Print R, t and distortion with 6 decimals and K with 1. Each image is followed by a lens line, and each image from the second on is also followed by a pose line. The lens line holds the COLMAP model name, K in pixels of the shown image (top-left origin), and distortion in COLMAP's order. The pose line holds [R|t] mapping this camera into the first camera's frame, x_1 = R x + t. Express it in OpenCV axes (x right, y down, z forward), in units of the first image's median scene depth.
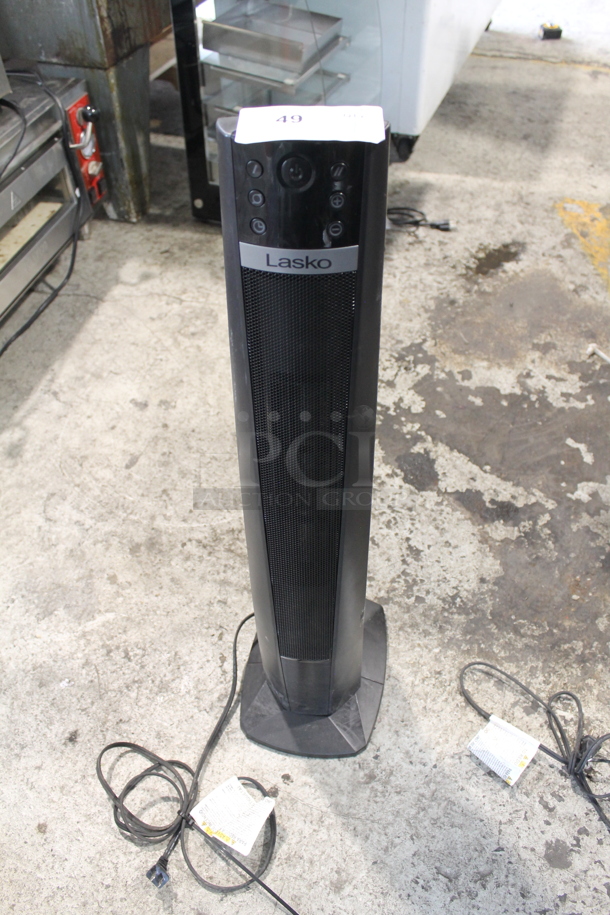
lens RADIAL K [[769.5, 0, 307.1], [0, 769.5, 455.3], [0, 0, 1]] dist [-0.178148, 0.155704]
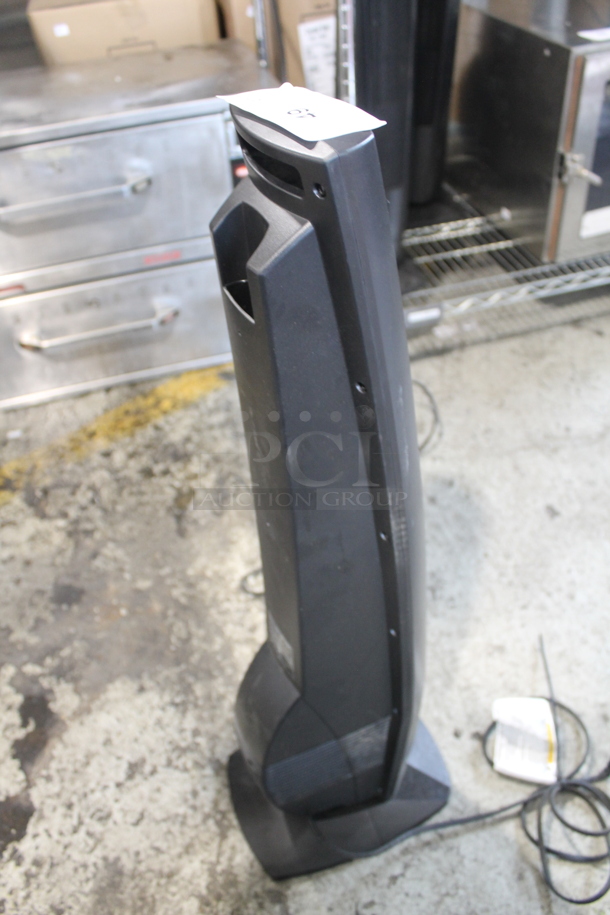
lens RADIAL K [[769.5, 0, 307.1], [0, 769.5, 455.3], [0, 0, 1]] dist [-0.178148, 0.155704]
pose [[-0.545096, -0.516325, 0.660514, -0.303333], [0.660130, 0.221338, 0.717800, -0.386096], [-0.516815, 0.827296, 0.220191, 0.466466]]
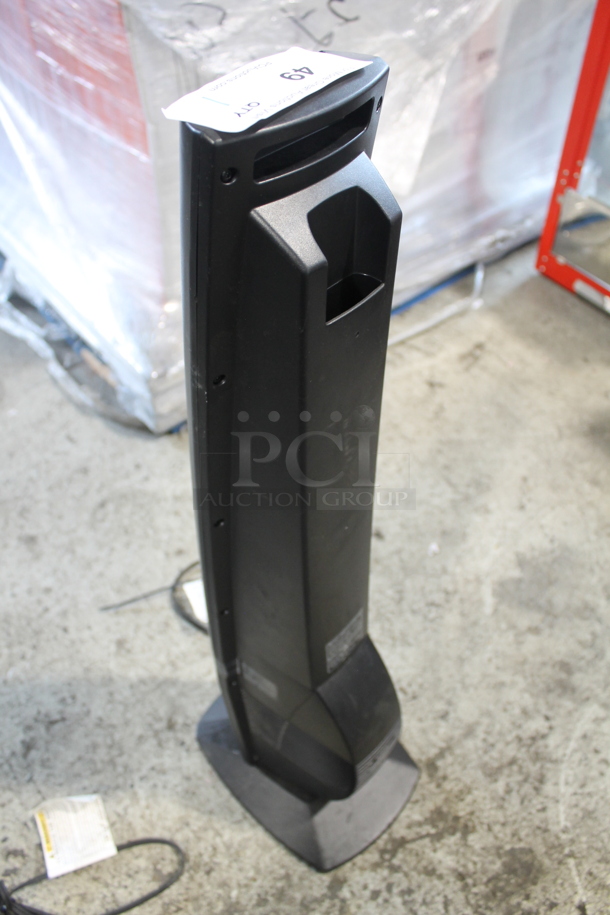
lens RADIAL K [[756.9, 0, 305.0], [0, 756.9, 457.5], [0, 0, 1]] dist [-0.181114, 0.151160]
pose [[-0.582383, 0.617686, -0.528483, 0.218538], [-0.579874, 0.139956, 0.802595, -0.385797], [0.569716, 0.773871, 0.276672, 0.452741]]
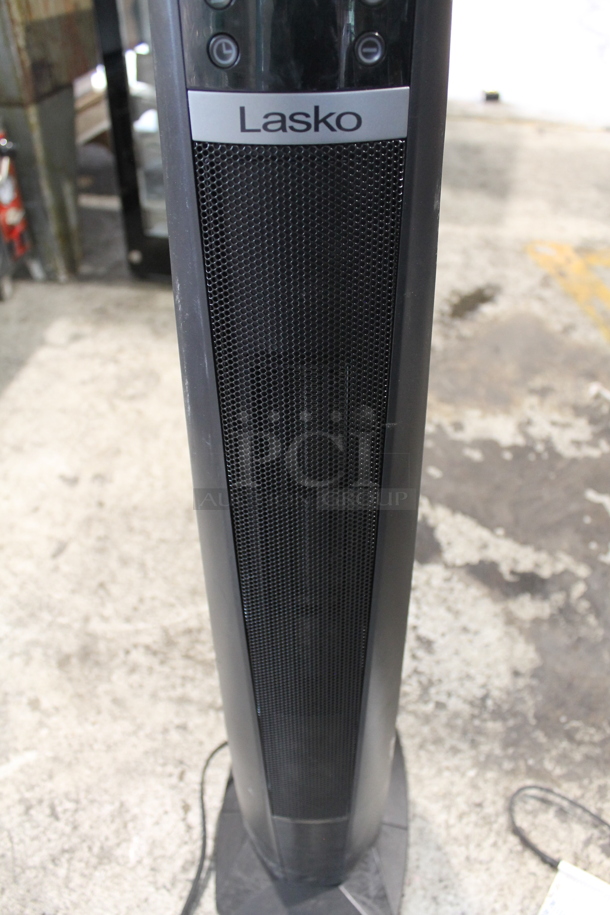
lens RADIAL K [[756.9, 0, 305.0], [0, 756.9, 457.5], [0, 0, 1]] dist [-0.181114, 0.151160]
pose [[0.996389, -0.050926, 0.067944, -0.024526], [0.058457, 0.991771, -0.113897, 0.017814], [-0.061585, 0.117458, 0.991166, 0.230370]]
